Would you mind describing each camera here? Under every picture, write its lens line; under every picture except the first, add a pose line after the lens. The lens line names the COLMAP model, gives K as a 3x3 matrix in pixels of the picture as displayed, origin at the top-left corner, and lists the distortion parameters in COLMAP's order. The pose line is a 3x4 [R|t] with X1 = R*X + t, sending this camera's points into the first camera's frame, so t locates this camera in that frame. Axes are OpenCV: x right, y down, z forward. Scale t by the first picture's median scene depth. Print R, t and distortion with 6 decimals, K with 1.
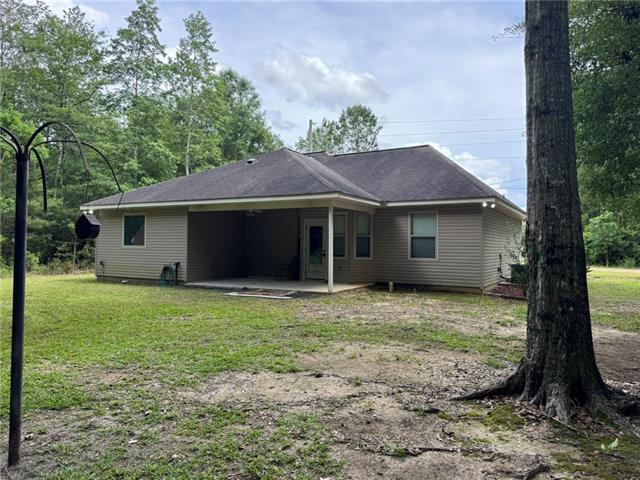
lens RADIAL K [[461.7, 0, 320.0], [0, 461.7, 240.0], [0, 0, 1]] dist [0.000047, -0.000108]
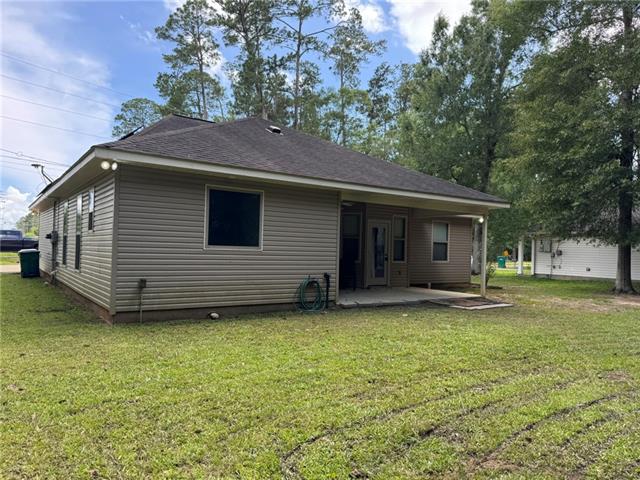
lens RADIAL K [[461.7, 0, 320.0], [0, 461.7, 240.0], [0, 0, 1]] dist [0.000047, -0.000108]
pose [[0.429540, 0.023522, 0.902742, -0.899500], [-0.026610, 0.999556, -0.013383, 0.009590], [-0.902656, -0.018273, 0.429975, 0.712980]]
